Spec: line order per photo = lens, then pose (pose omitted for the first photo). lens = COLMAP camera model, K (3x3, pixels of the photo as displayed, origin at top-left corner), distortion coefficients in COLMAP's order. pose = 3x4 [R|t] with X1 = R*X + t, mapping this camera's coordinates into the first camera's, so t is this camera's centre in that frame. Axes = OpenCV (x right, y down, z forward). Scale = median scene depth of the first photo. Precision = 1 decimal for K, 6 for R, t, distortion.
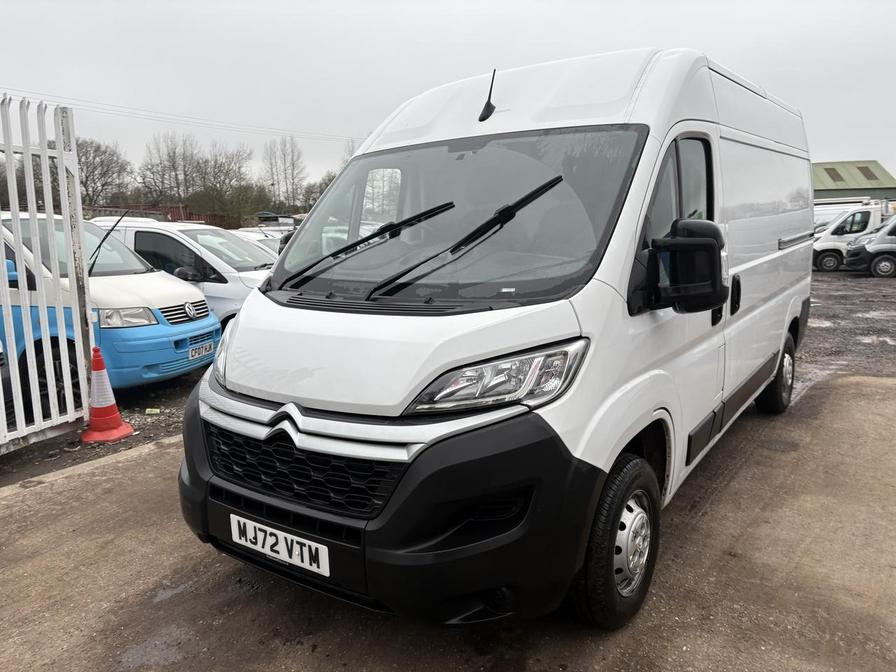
lens RADIAL K [[671.3, 0, 447.0], [0, 671.3, 299.5], [0, 0, 1]] dist [0.000313, -0.003655]
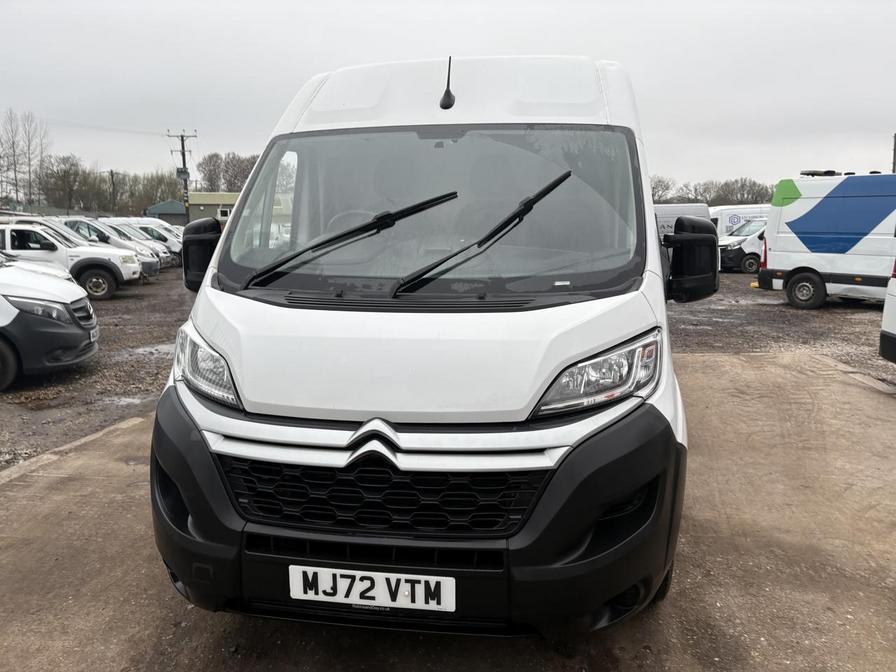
lens RADIAL K [[671.3, 0, 447.0], [0, 671.3, 299.5], [0, 0, 1]] dist [0.000313, -0.003655]
pose [[0.898527, -0.024254, 0.438248, -0.517253], [0.023751, 0.999696, 0.006630, -0.001037], [-0.438275, 0.004452, 0.898830, 0.197057]]
